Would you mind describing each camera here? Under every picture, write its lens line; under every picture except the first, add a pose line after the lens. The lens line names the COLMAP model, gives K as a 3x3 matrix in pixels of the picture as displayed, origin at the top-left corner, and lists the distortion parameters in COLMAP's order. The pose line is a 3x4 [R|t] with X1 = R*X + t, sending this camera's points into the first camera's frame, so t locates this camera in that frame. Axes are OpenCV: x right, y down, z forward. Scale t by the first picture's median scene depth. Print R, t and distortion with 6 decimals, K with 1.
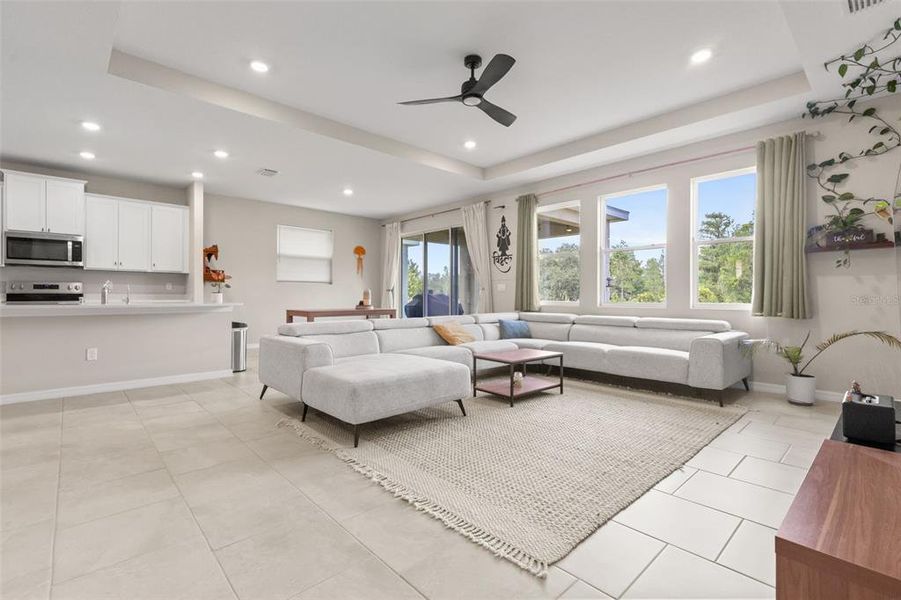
lens RADIAL K [[405.3, 0, 447.8], [0, 405.3, 298.9], [0, 0, 1]] dist [0.000728, 0.001423]
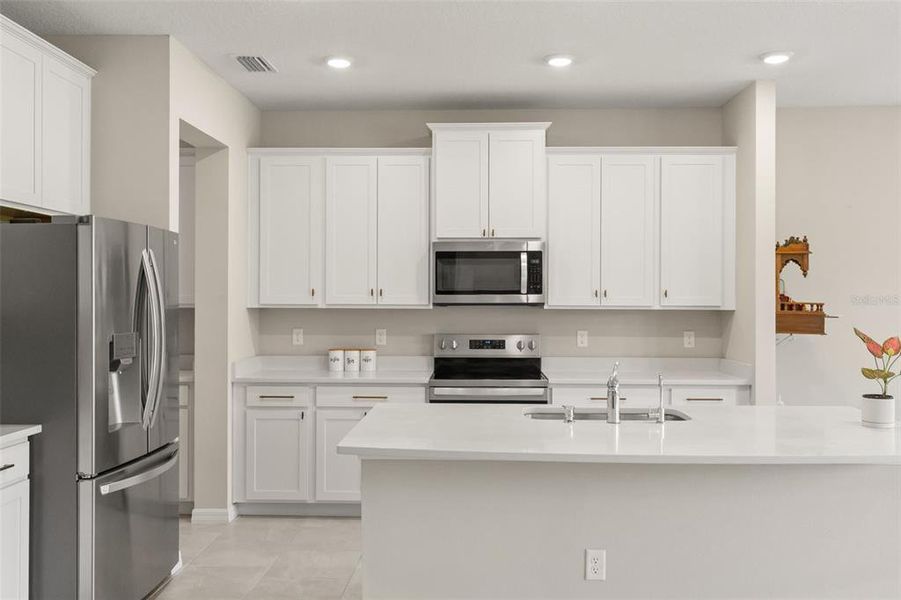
lens RADIAL K [[800.5, 0, 459.7], [0, 800.5, 301.3], [0, 0, 1]] dist [0.010859, 0.011798]
pose [[0.715293, 0.001696, -0.698823, -0.286576], [-0.006790, 0.999967, -0.004524, -0.070605], [0.698792, 0.007981, 0.715280, 0.238008]]
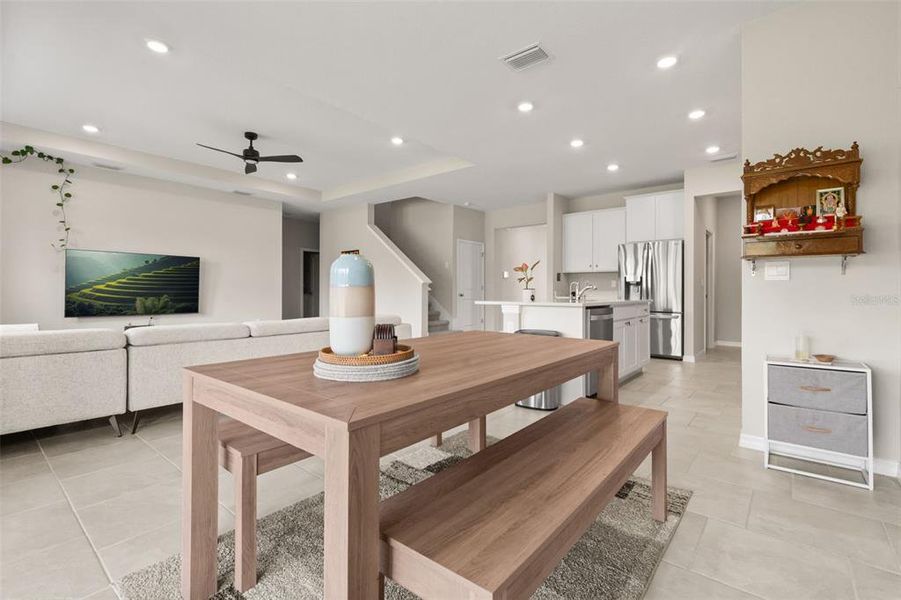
lens RADIAL K [[405.3, 0, 453.9], [0, 405.3, 289.1], [0, 0, 1]] dist [0.000728, 0.001423]
pose [[-0.990797, -0.006900, -0.135181, -0.259191], [-0.007403, 0.999967, 0.003221, -0.014271], [0.135154, 0.004192, -0.990816, 1.404590]]
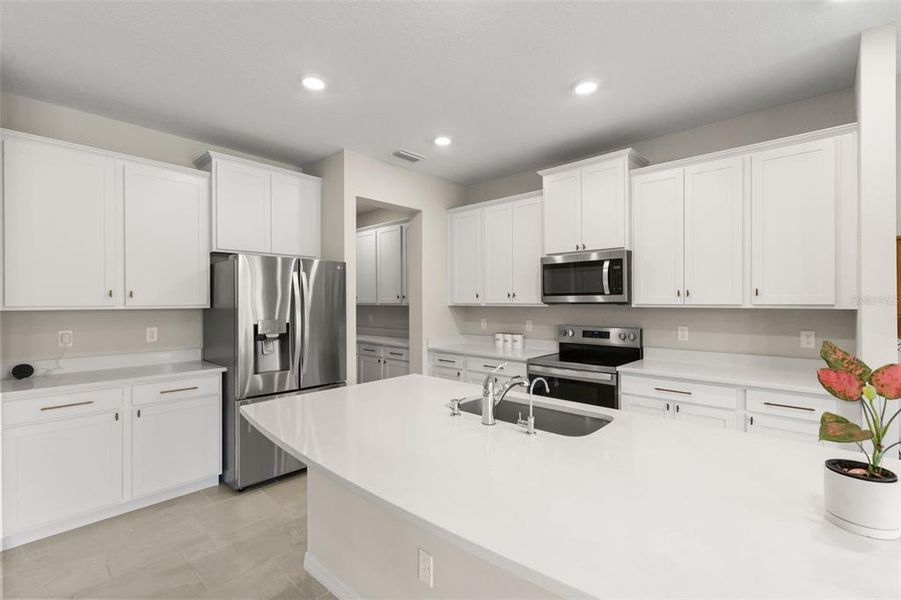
lens RADIAL K [[405.3, 0, 452.1], [0, 405.3, 299.7], [0, 0, 1]] dist [0.000728, 0.001423]
pose [[0.076902, -0.006625, -0.997017, -0.324907], [-0.004834, 0.999964, -0.007018, -0.071540], [0.997027, 0.005359, 0.076867, 0.650330]]
